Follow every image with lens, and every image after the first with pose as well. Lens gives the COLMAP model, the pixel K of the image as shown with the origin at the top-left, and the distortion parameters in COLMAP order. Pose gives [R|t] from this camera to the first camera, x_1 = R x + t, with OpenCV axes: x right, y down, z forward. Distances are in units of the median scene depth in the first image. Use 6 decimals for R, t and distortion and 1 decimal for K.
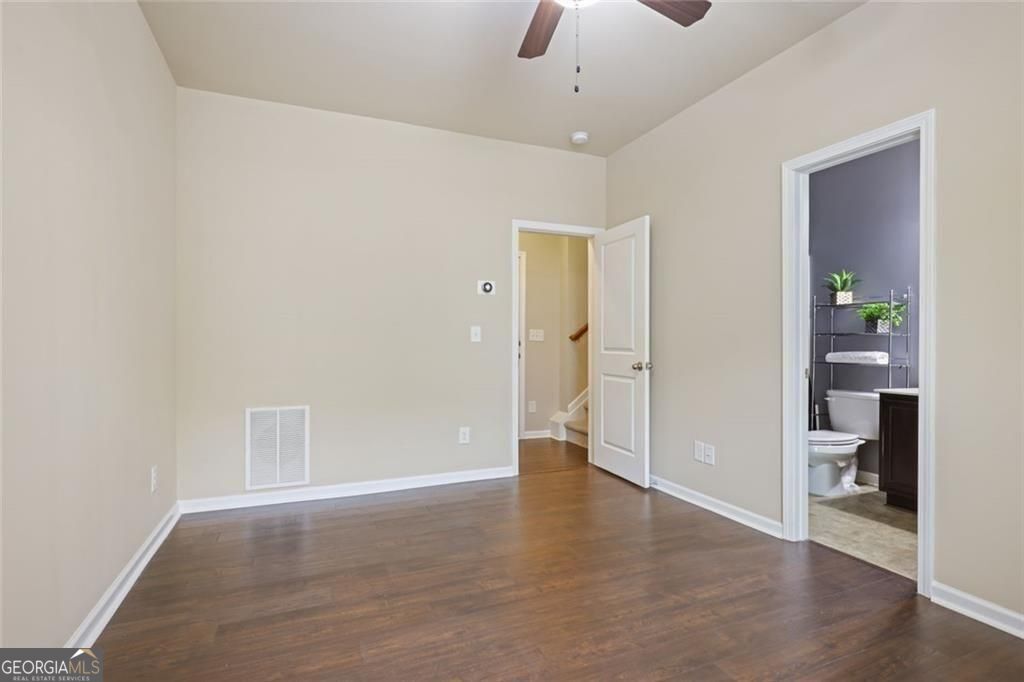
lens RADIAL K [[501.0, 0, 511.0], [0, 501.0, 339.6], [0, 0, 1]] dist [0.004016, 0.000315]
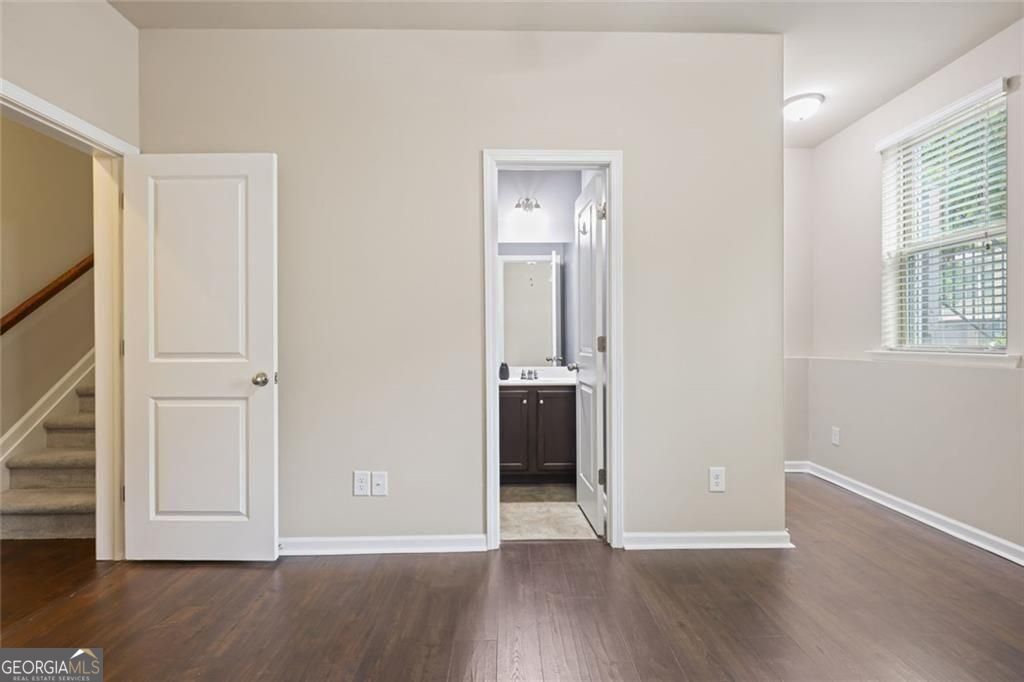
lens RADIAL K [[501.0, 0, 511.5], [0, 501.0, 340.7], [0, 0, 1]] dist [0.004016, 0.000315]
pose [[0.374421, -0.004806, 0.927247, -0.233312], [0.002513, 0.999988, 0.004168, 0.000731], [-0.927256, 0.000769, 0.374428, 0.457430]]
